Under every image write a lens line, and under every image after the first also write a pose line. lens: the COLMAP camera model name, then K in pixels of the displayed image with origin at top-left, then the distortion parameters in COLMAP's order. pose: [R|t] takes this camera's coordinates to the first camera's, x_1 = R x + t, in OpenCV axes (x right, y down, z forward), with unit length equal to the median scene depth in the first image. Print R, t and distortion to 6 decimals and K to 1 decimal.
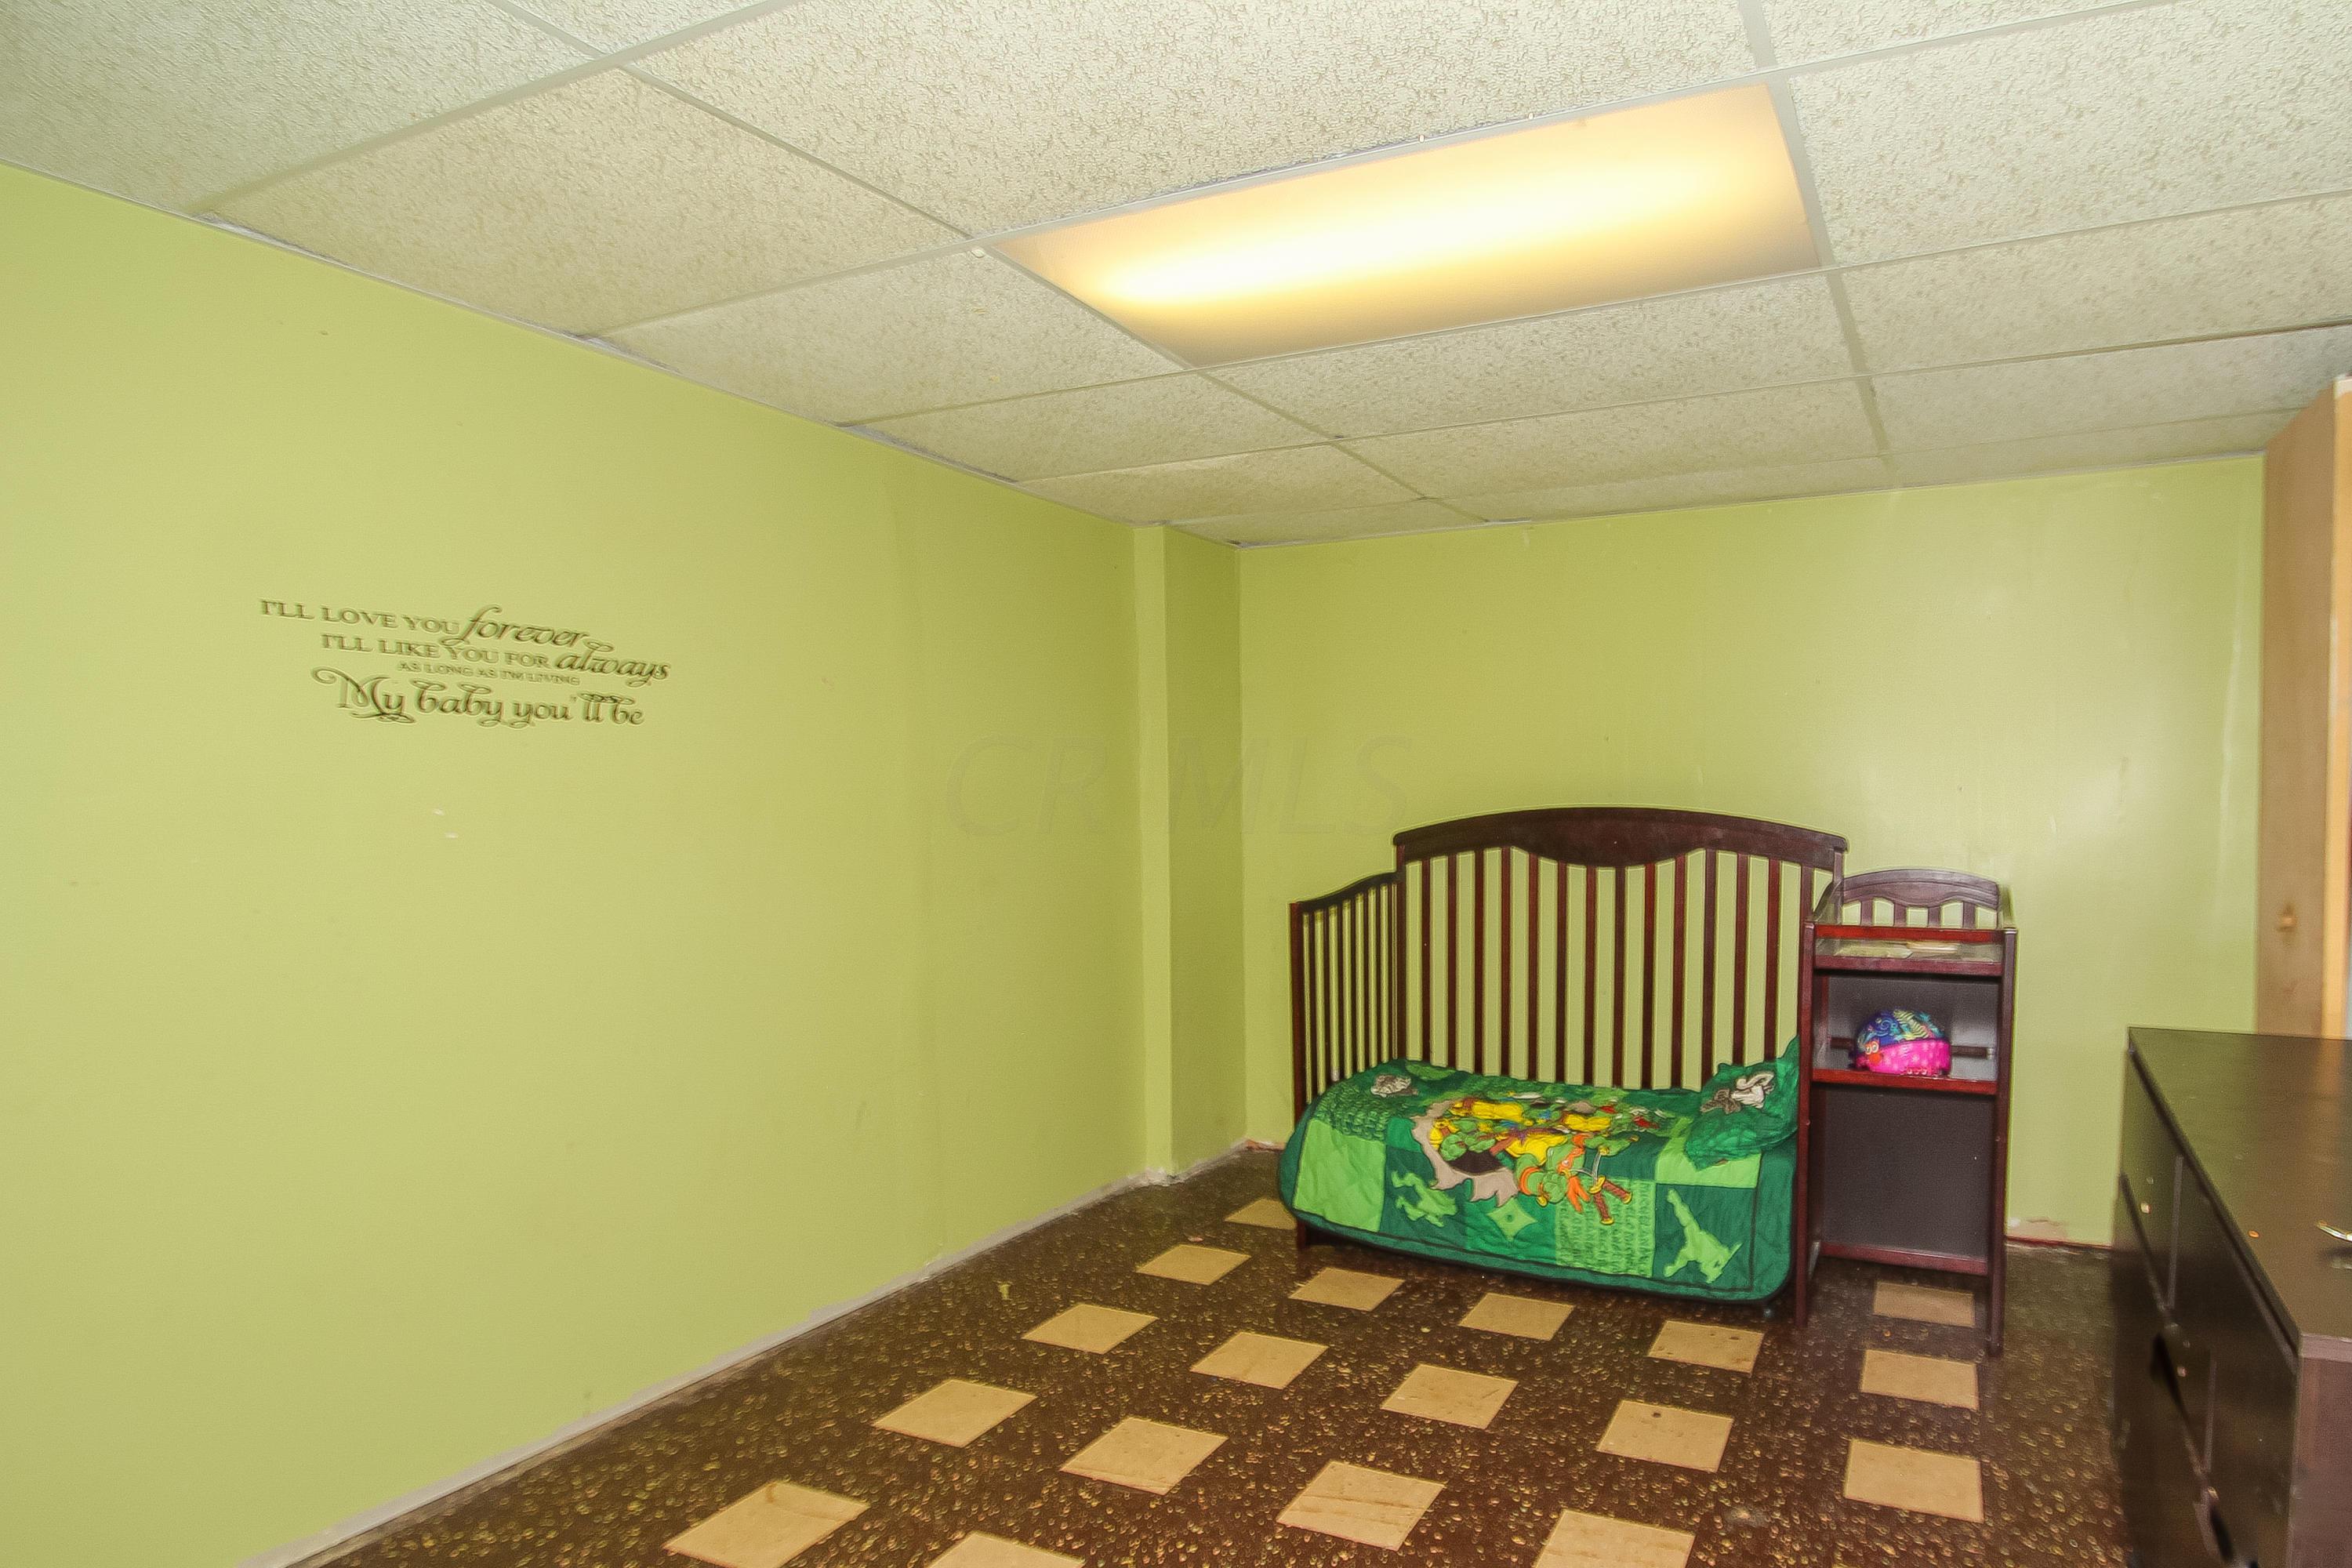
lens RADIAL K [[1121.5, 0, 1176.6], [0, 1121.5, 867.9], [0, 0, 1]] dist [0.002289, 0.000266]
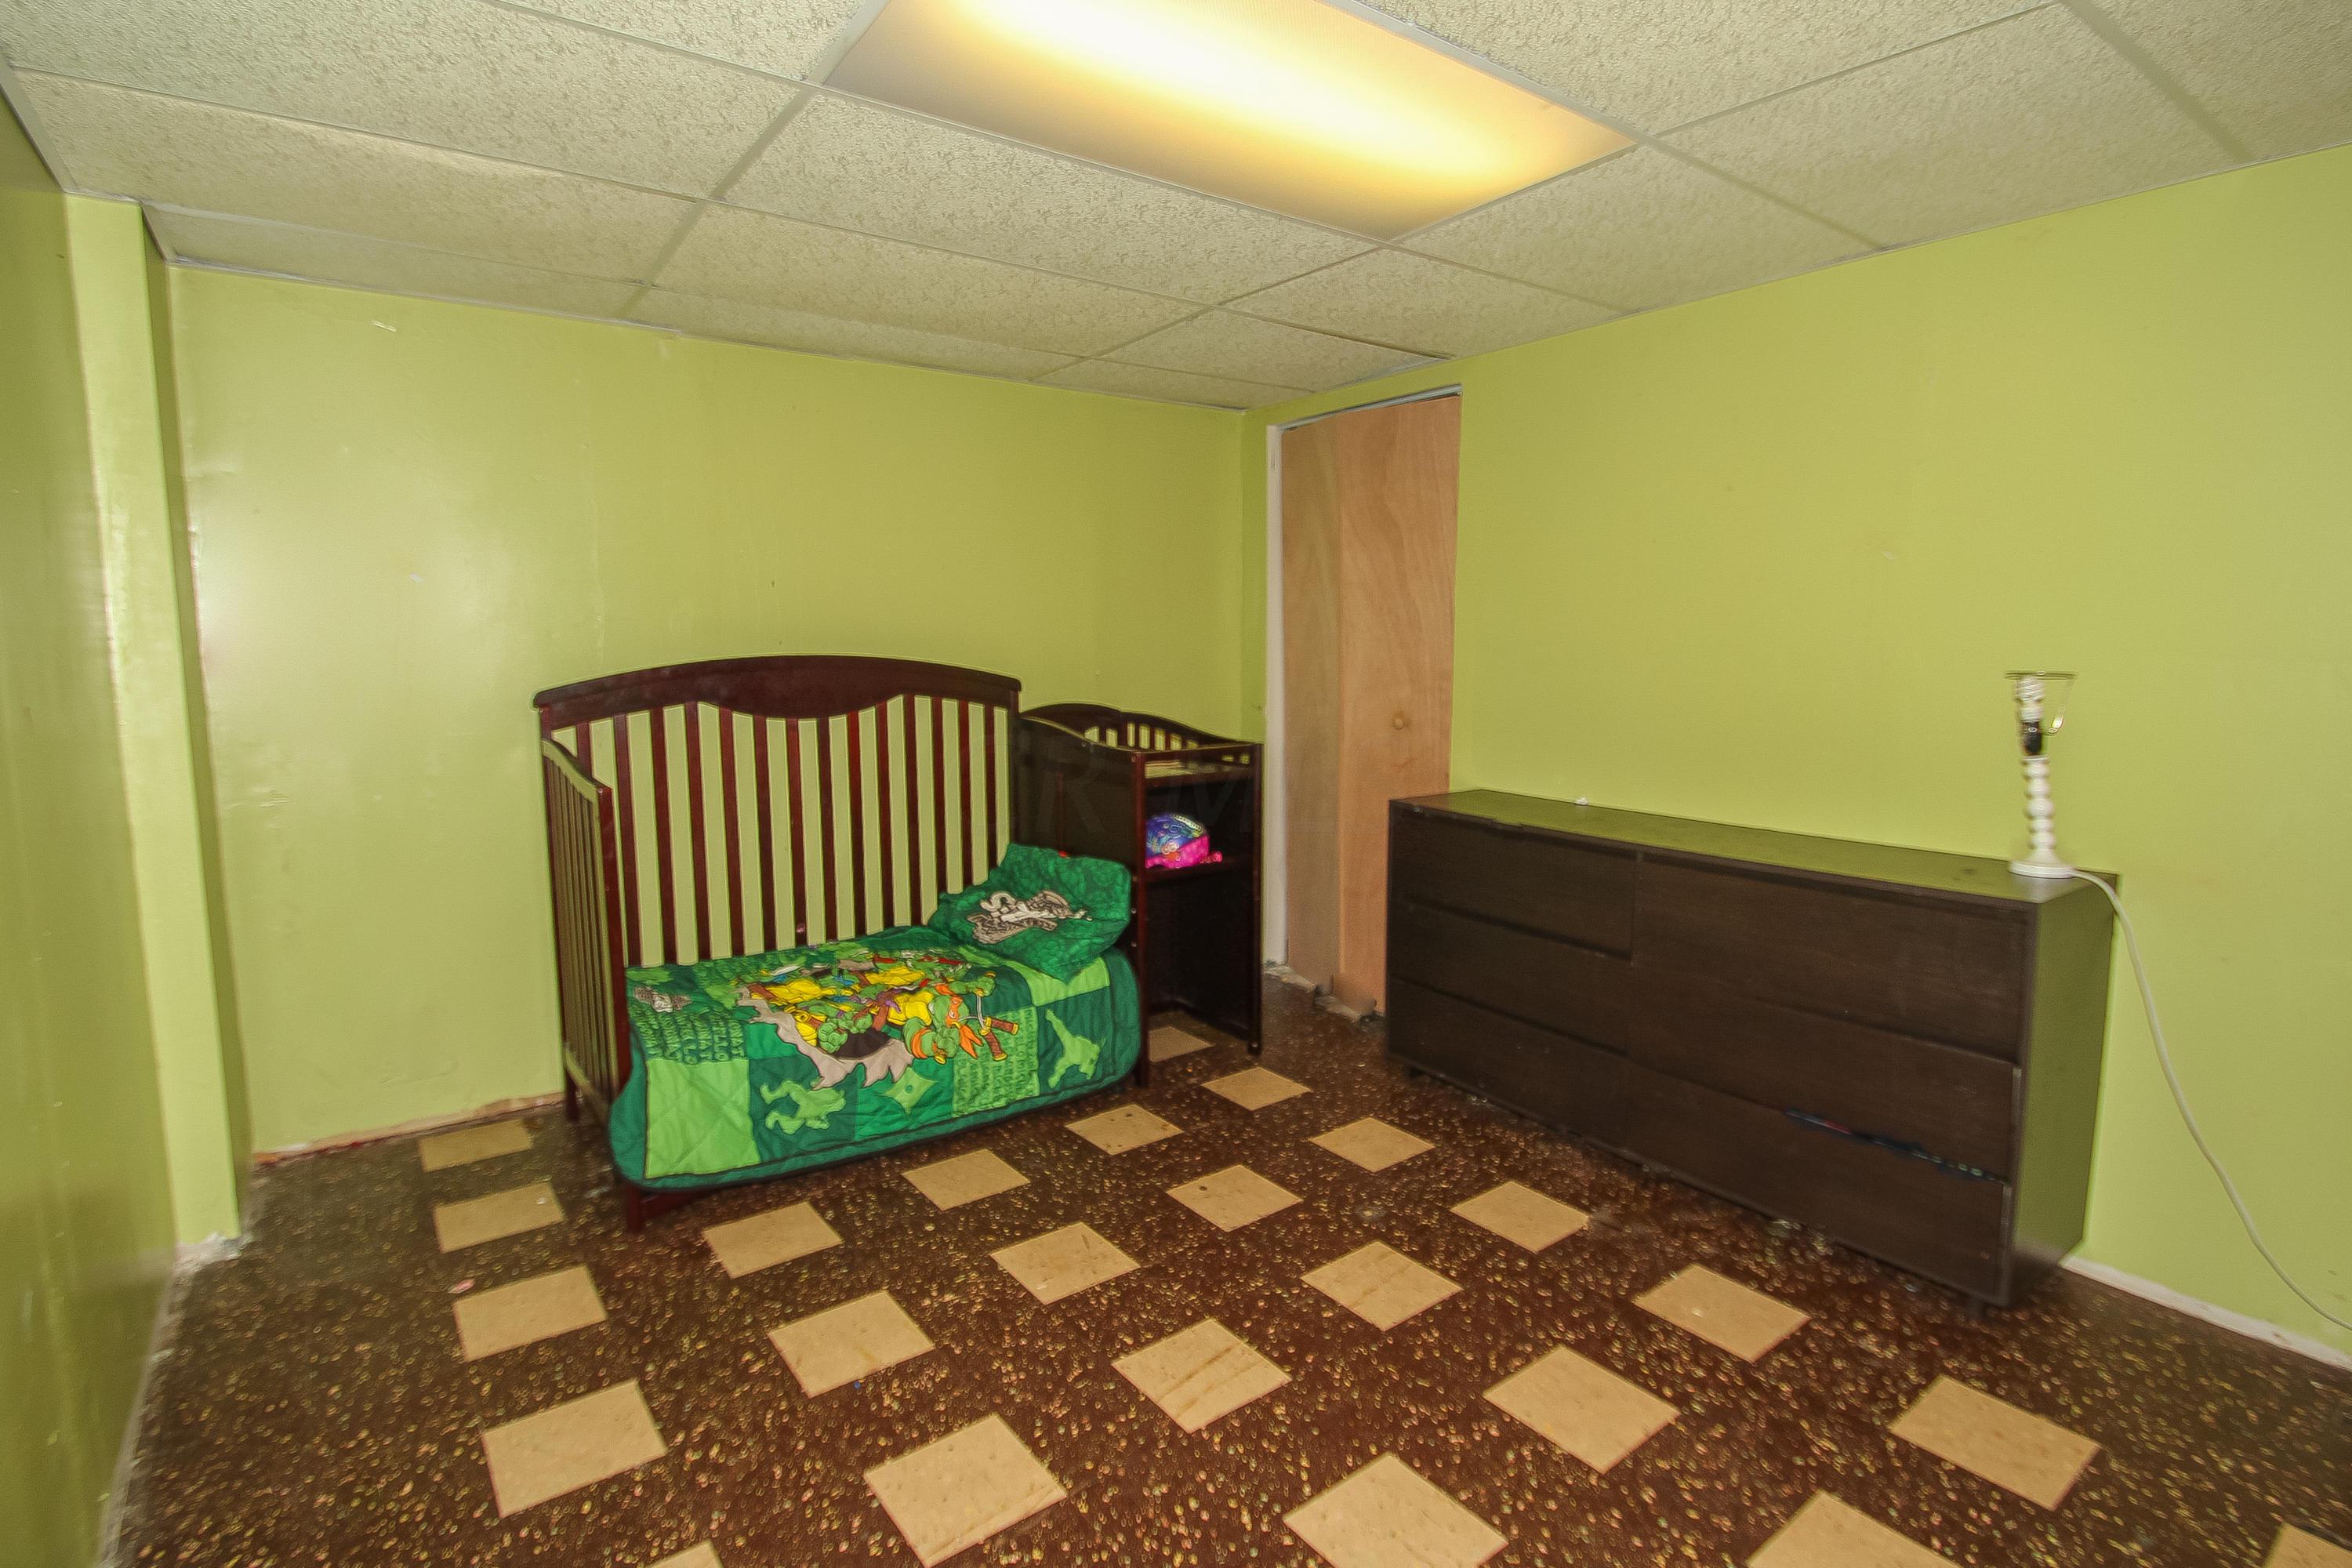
lens RADIAL K [[1132.5, 0, 1176.0], [0, 1132.5, 784.0], [0, 0, 1]] dist [-0.001864, -0.000495]
pose [[0.516597, -0.104914, 0.849777, -0.368147], [0.057223, 0.994476, 0.087992, -0.015818], [-0.854315, 0.003170, 0.519746, 0.301985]]
